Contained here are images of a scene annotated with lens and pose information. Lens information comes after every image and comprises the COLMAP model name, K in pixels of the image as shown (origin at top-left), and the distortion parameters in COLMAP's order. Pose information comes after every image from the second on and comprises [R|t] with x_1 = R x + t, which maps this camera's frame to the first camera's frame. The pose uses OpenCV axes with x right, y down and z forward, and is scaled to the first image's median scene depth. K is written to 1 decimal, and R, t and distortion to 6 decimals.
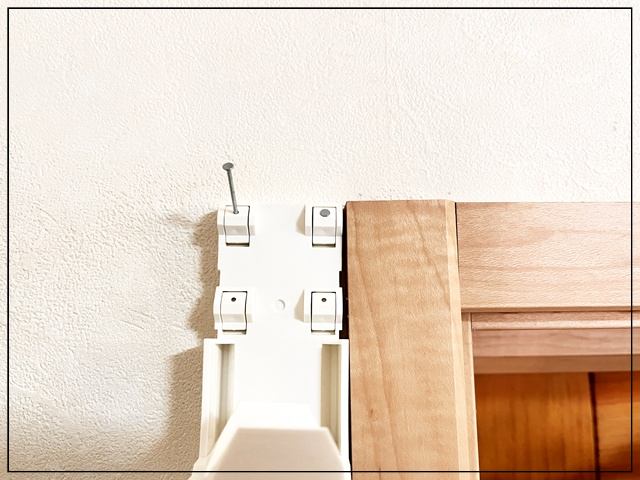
lens RADIAL K [[515.0, 0, 320.0], [0, 515.0, 240.0], [0, 0, 1]] dist [0.006637, -0.004999]
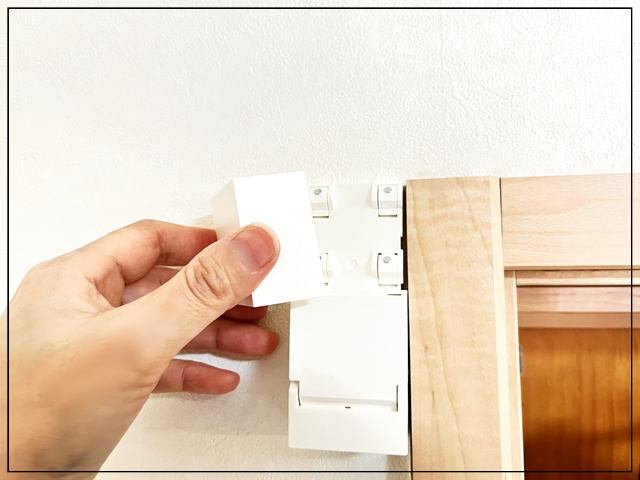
lens RADIAL K [[504.5, 0, 320.0], [0, 504.5, 240.0], [0, 0, 1]] dist [-0.002364, -0.003183]
pose [[0.980758, -0.010790, -0.194927, 0.083516], [0.022790, 0.997973, 0.059425, -0.008293], [0.193891, -0.062724, 0.979016, -0.228206]]
